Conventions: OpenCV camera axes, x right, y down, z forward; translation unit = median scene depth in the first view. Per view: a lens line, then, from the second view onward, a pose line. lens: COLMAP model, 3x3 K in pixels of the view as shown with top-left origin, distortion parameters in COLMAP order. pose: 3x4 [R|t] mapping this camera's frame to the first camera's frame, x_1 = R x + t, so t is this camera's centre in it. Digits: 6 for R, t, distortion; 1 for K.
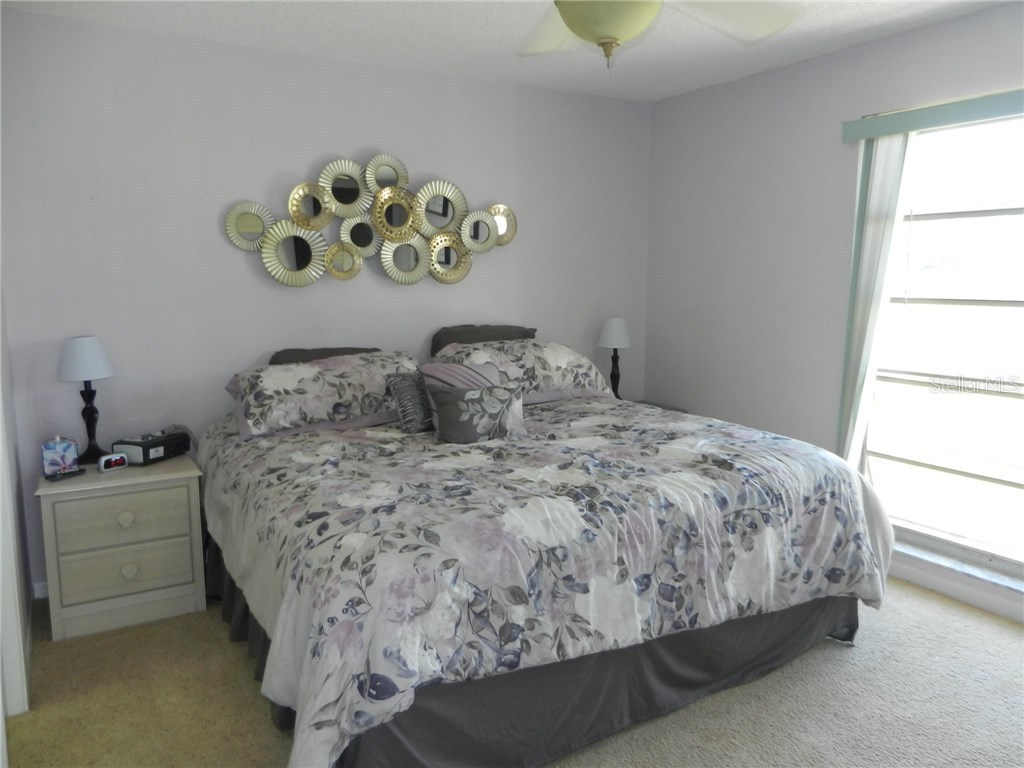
lens RADIAL K [[759.8, 0, 509.7], [0, 759.8, 385.3], [0, 0, 1]] dist [0.005939, -0.001556]
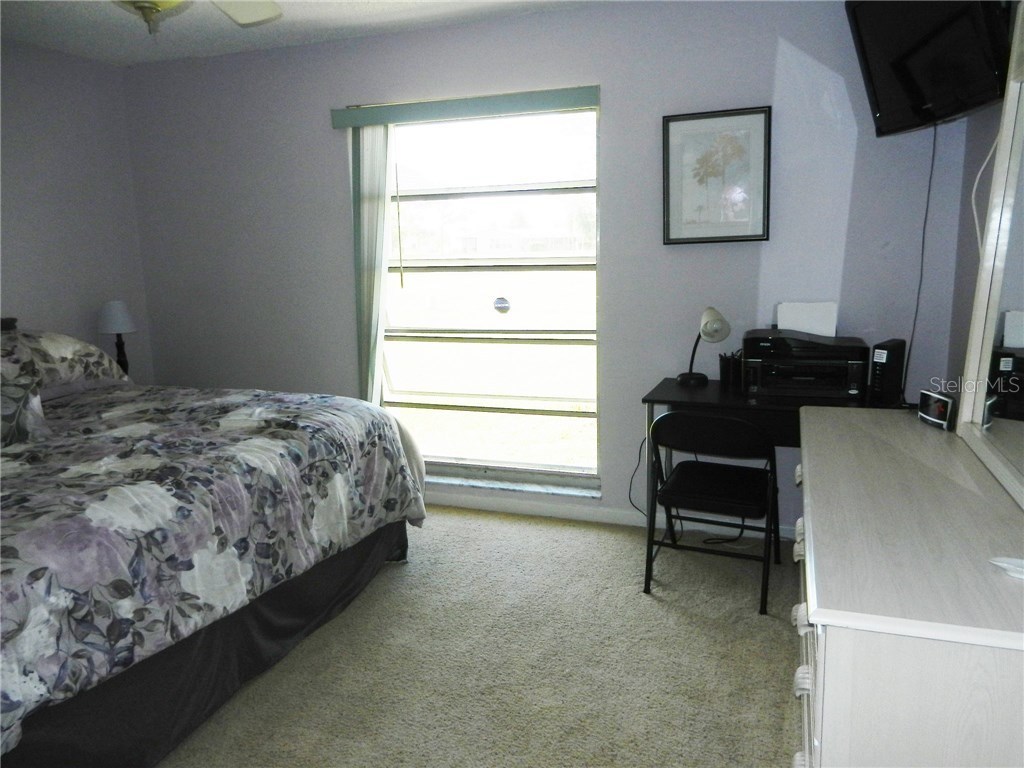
lens RADIAL K [[759.8, 0, 512.0], [0, 759.8, 385.8], [0, 0, 1]] dist [0.005939, -0.001556]
pose [[0.779746, -0.127809, 0.612912, -0.125326], [0.111777, 0.991633, 0.064580, 0.015355], [-0.616037, 0.018154, 0.787508, -0.037568]]
